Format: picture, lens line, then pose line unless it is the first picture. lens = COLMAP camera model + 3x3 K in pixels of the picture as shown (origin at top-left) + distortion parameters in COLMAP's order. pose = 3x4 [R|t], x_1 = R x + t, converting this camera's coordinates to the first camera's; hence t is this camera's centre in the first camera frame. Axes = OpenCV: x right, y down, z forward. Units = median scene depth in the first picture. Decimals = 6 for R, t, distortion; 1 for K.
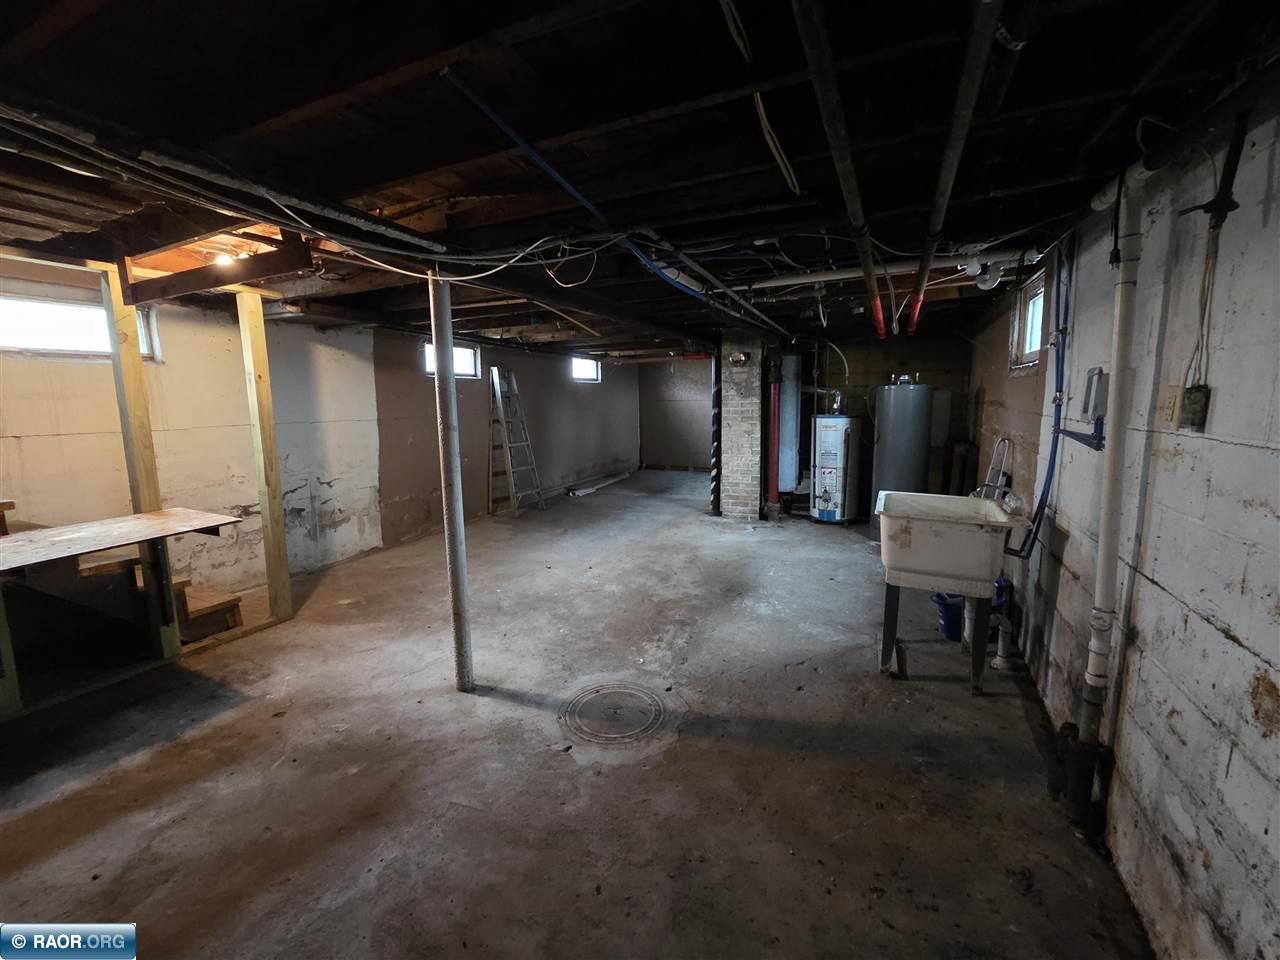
lens RADIAL K [[527.0, 0, 633.2], [0, 527.0, 475.5], [0, 0, 1]] dist [0.006758, -0.001033]
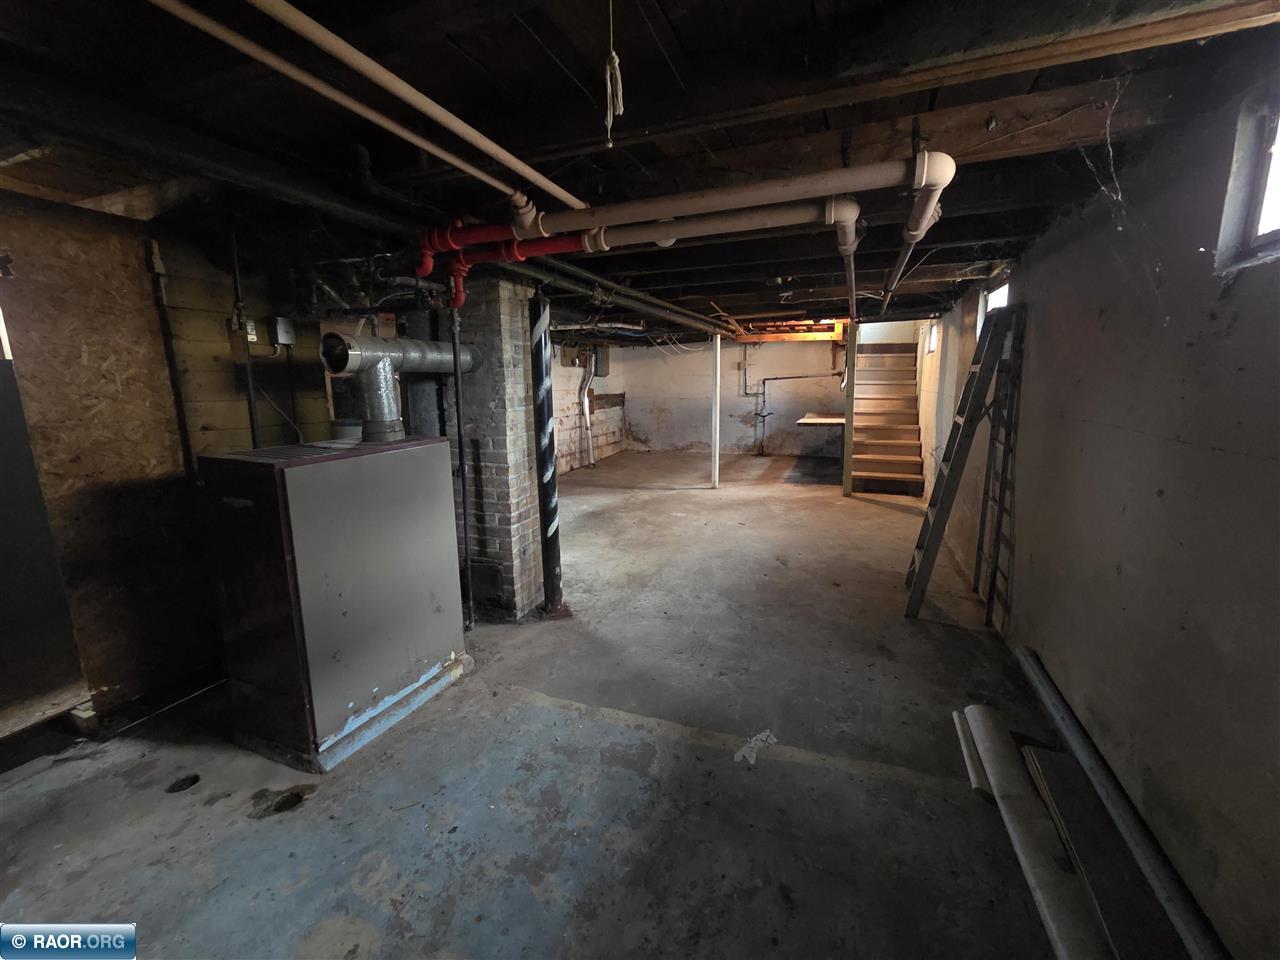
lens RADIAL K [[527.0, 0, 640.0], [0, 527.0, 473.6], [0, 0, 1]] dist [0.006758, -0.001033]
pose [[-0.996487, 0.038380, -0.074429, 0.174163], [0.012798, 0.948147, 0.317575, -0.362022], [0.082759, 0.315507, -0.945308, 2.402412]]
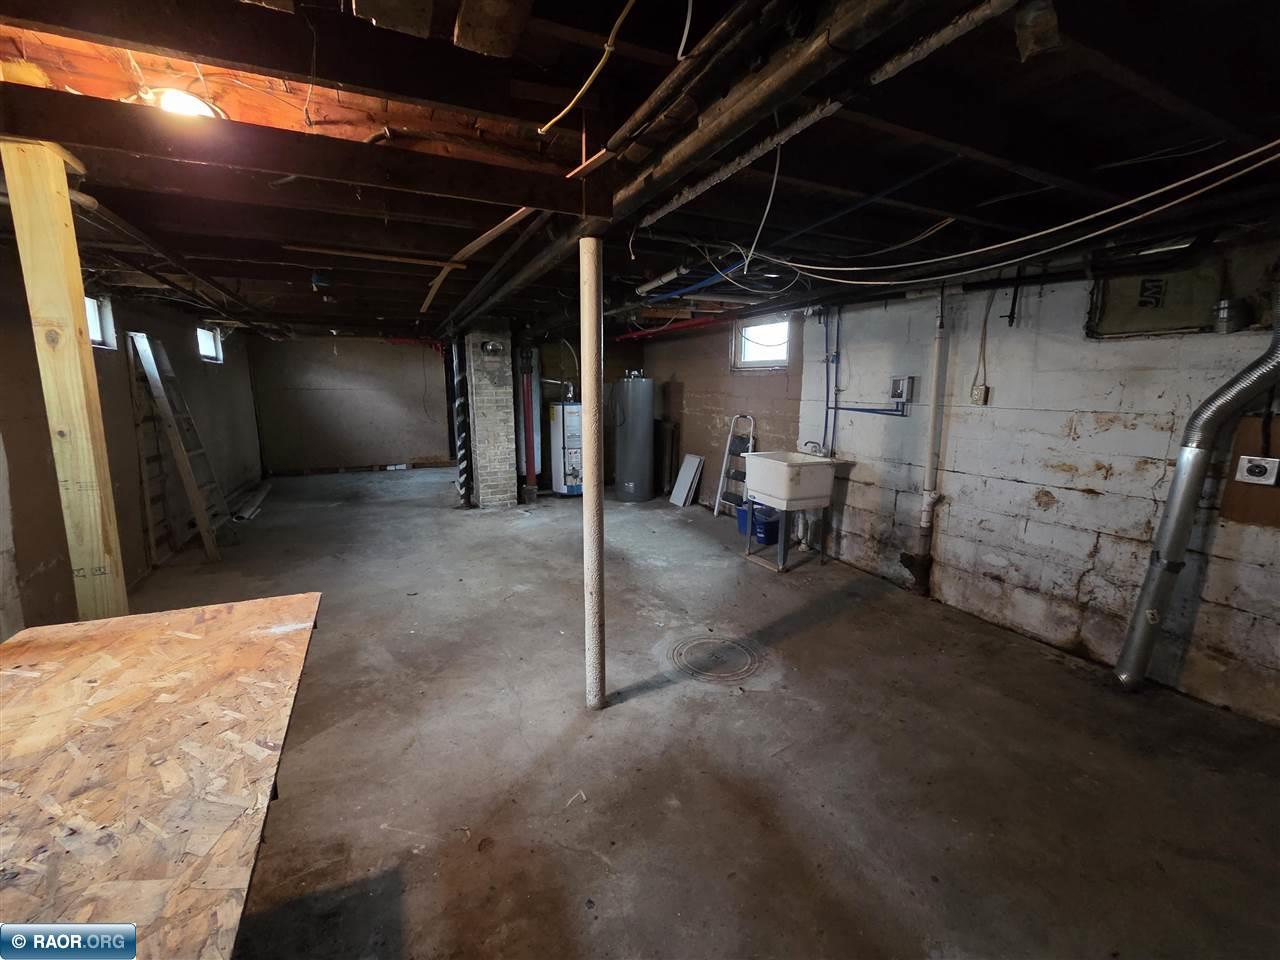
lens RADIAL K [[527.0, 0, 630.9], [0, 527.0, 471.8], [0, 0, 1]] dist [0.006758, -0.001033]
pose [[0.623338, -0.112305, 0.773846, -0.651967], [0.102989, 0.992803, 0.061122, -0.031832], [-0.775141, 0.041598, 0.630418, 0.255260]]
